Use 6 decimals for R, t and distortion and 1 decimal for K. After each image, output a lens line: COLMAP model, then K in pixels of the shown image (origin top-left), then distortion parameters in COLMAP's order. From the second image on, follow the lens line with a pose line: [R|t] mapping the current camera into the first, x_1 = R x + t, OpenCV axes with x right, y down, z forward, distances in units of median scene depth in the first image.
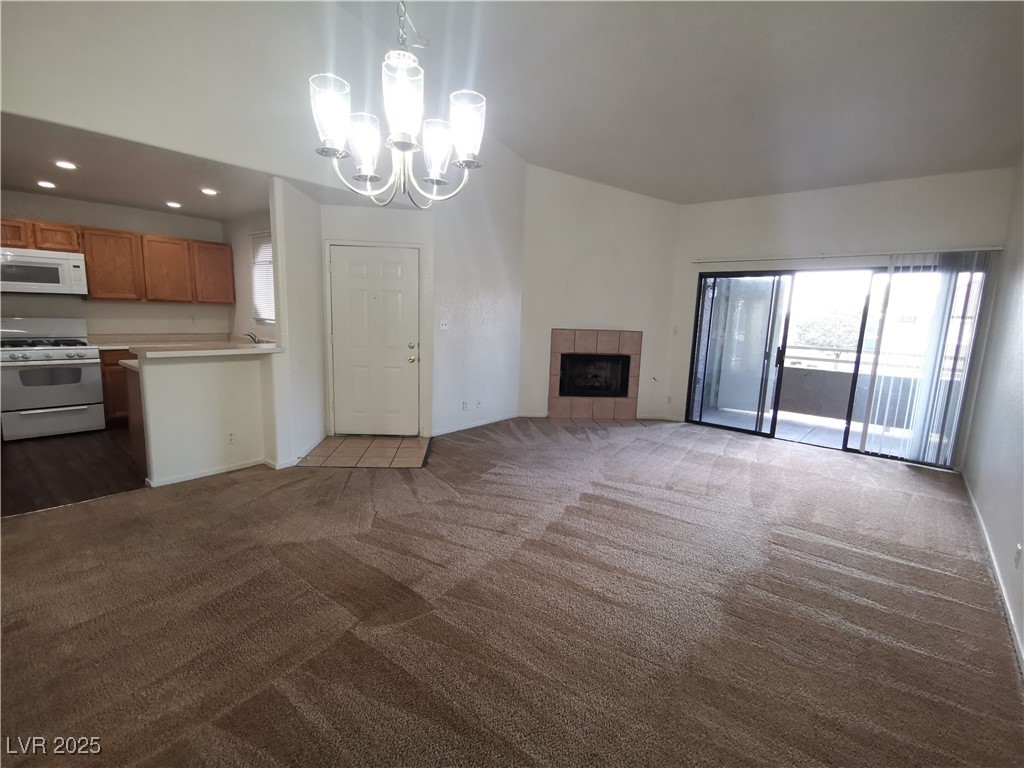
lens RADIAL K [[481.6, 0, 512.0], [0, 481.6, 384.0], [0, 0, 1]] dist [0.023930, 0.000074]
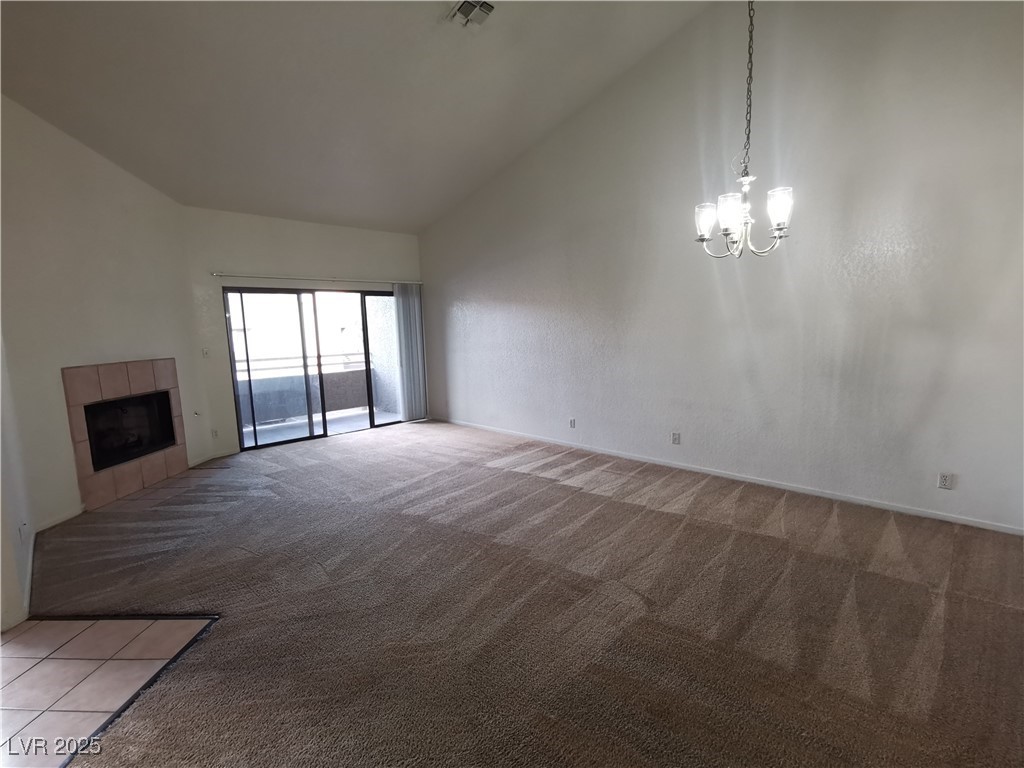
lens RADIAL K [[481.6, 0, 512.0], [0, 481.6, 384.0], [0, 0, 1]] dist [0.023930, 0.000074]
pose [[0.108969, -0.157668, 0.981461, -0.461525], [0.186931, 0.972976, 0.135550, -0.073260], [-0.976311, 0.168695, 0.135498, 0.368184]]
